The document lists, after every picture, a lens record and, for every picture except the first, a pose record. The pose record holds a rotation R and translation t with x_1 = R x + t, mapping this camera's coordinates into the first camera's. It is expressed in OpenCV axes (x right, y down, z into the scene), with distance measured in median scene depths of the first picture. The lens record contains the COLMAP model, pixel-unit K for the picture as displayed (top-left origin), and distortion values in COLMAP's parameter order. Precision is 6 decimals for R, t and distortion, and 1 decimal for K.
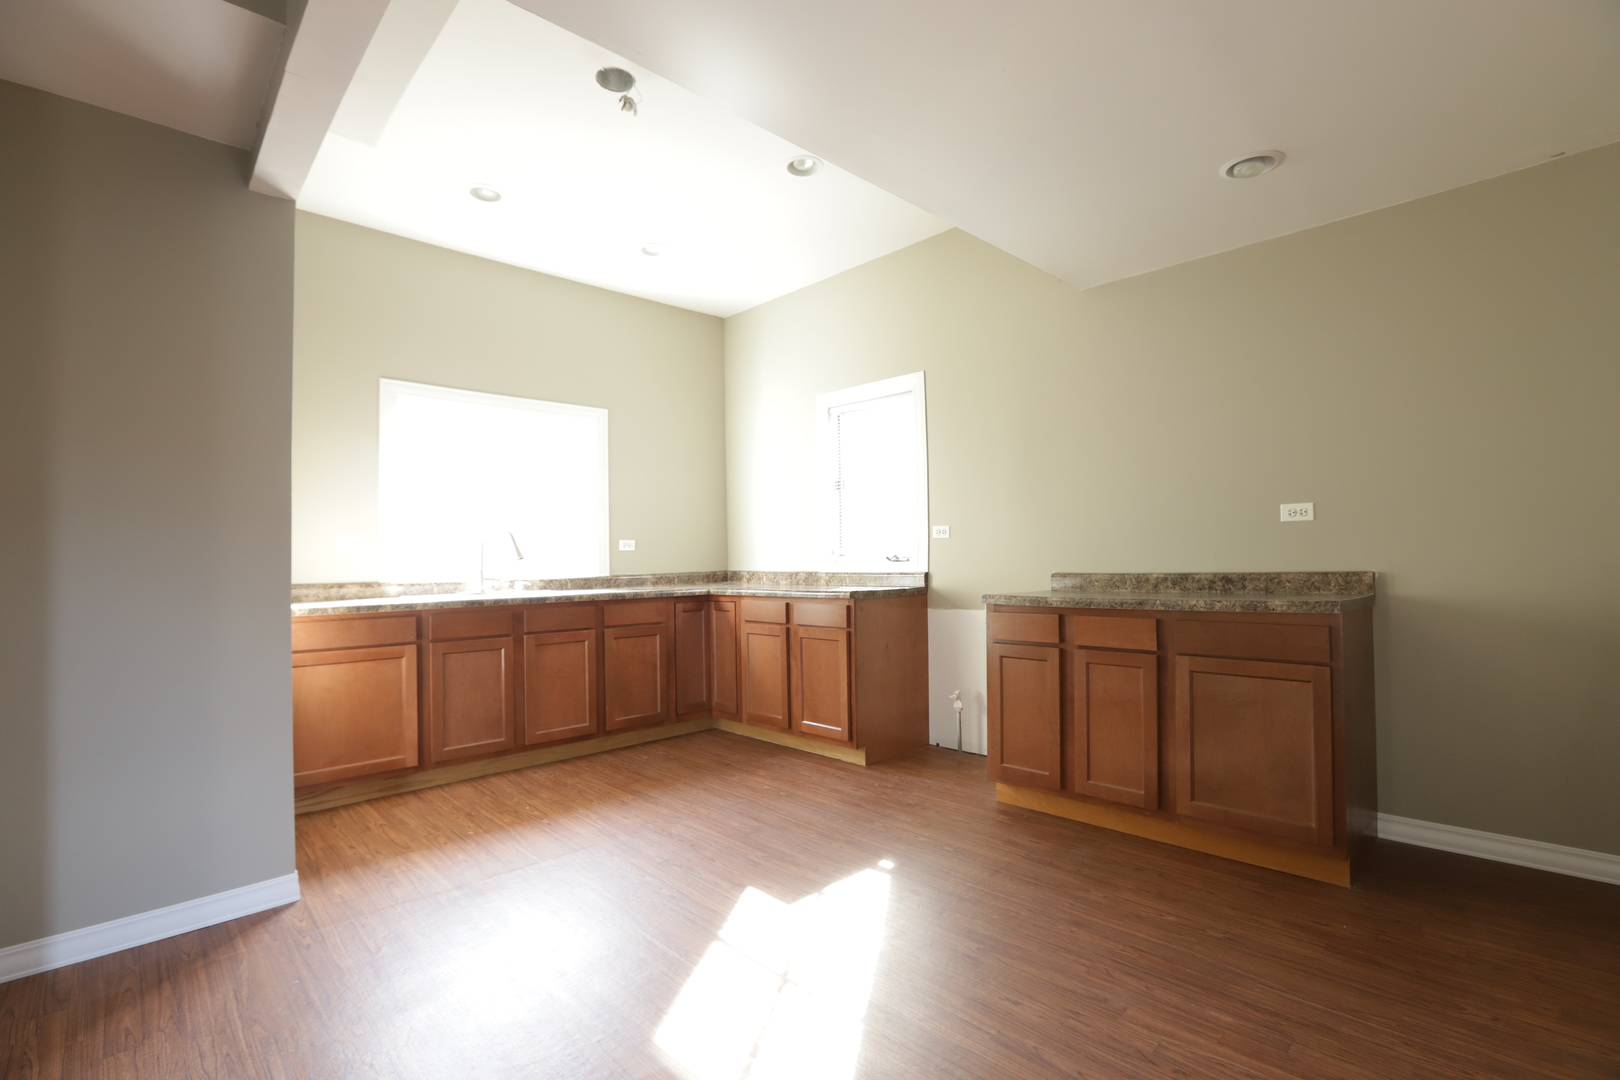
lens RADIAL K [[726.6, 0, 818.0], [0, 726.6, 539.5], [0, 0, 1]] dist [-0.038459, 0.010282]
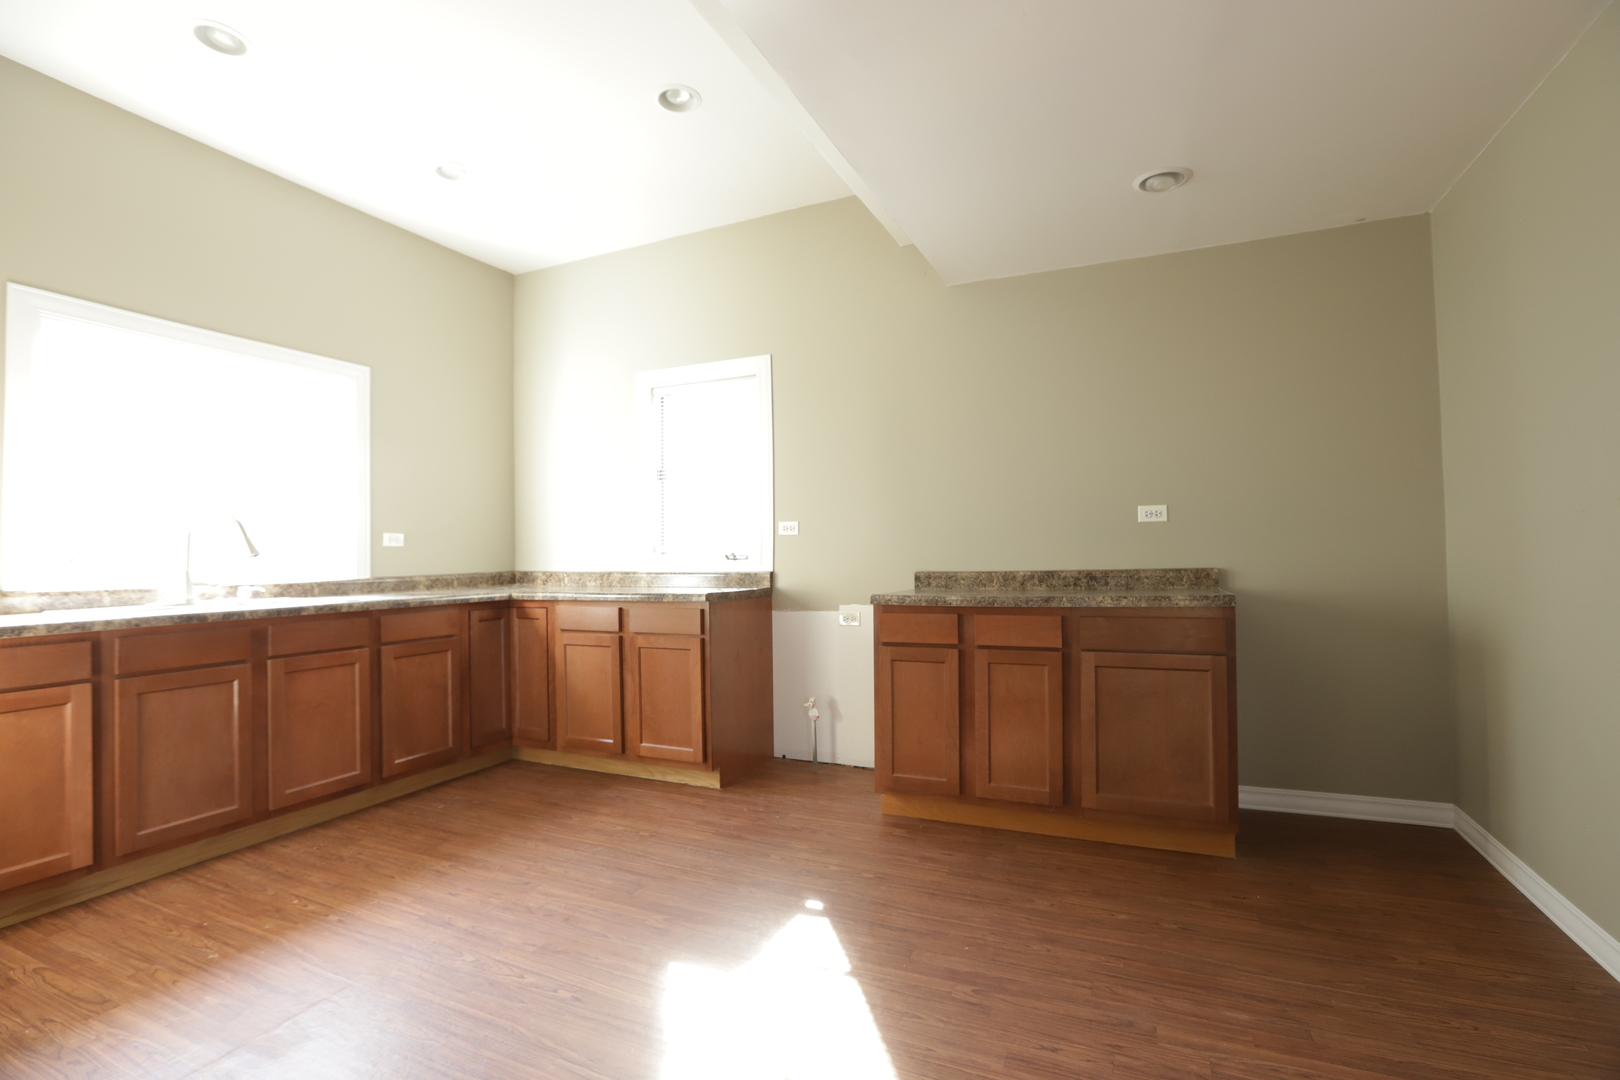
lens RADIAL K [[726.6, 0, 817.1], [0, 726.6, 540.3], [0, 0, 1]] dist [-0.038459, 0.010282]
pose [[0.931582, 0.009676, 0.363403, -0.196829], [-0.010021, 0.999949, -0.000936, 0.008171], [-0.363394, -0.002770, 0.931631, 0.165594]]
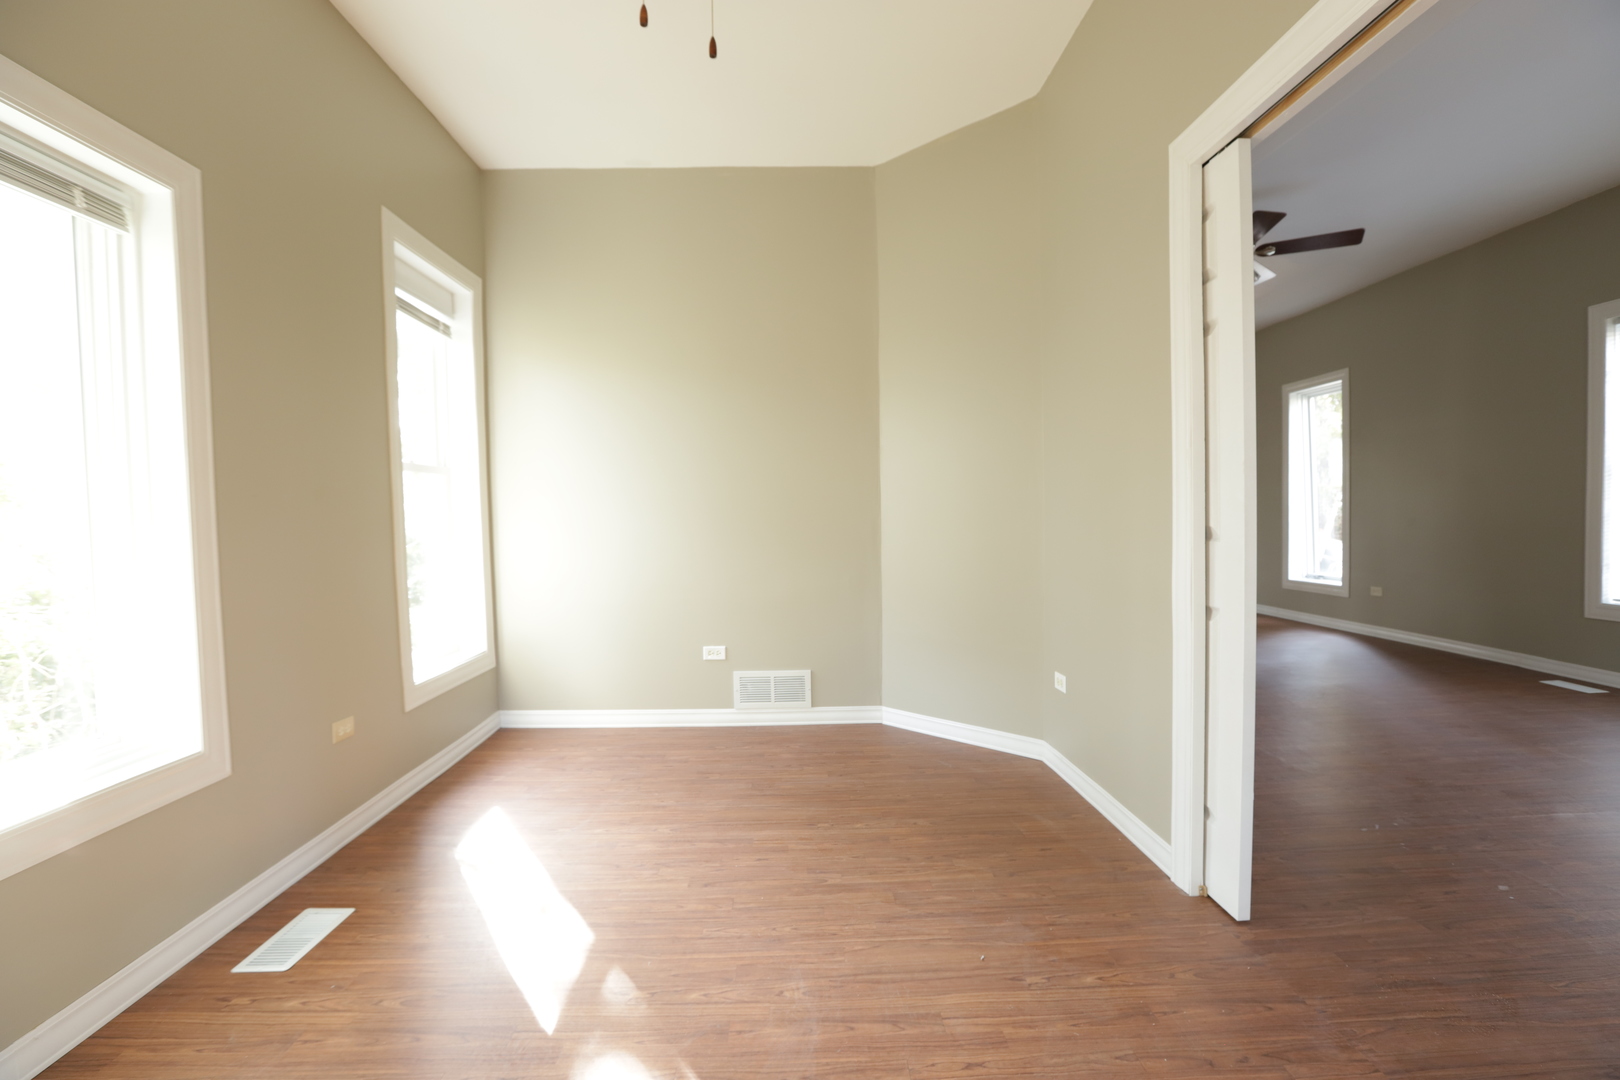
lens RADIAL K [[726.6, 0, 808.7], [0, 726.6, 542.3], [0, 0, 1]] dist [-0.038459, 0.010282]
pose [[-0.676374, 0.049434, -0.734898, -0.084378], [0.038253, 0.998756, 0.031976, 0.034519], [0.735565, -0.006484, -0.677424, 1.529313]]
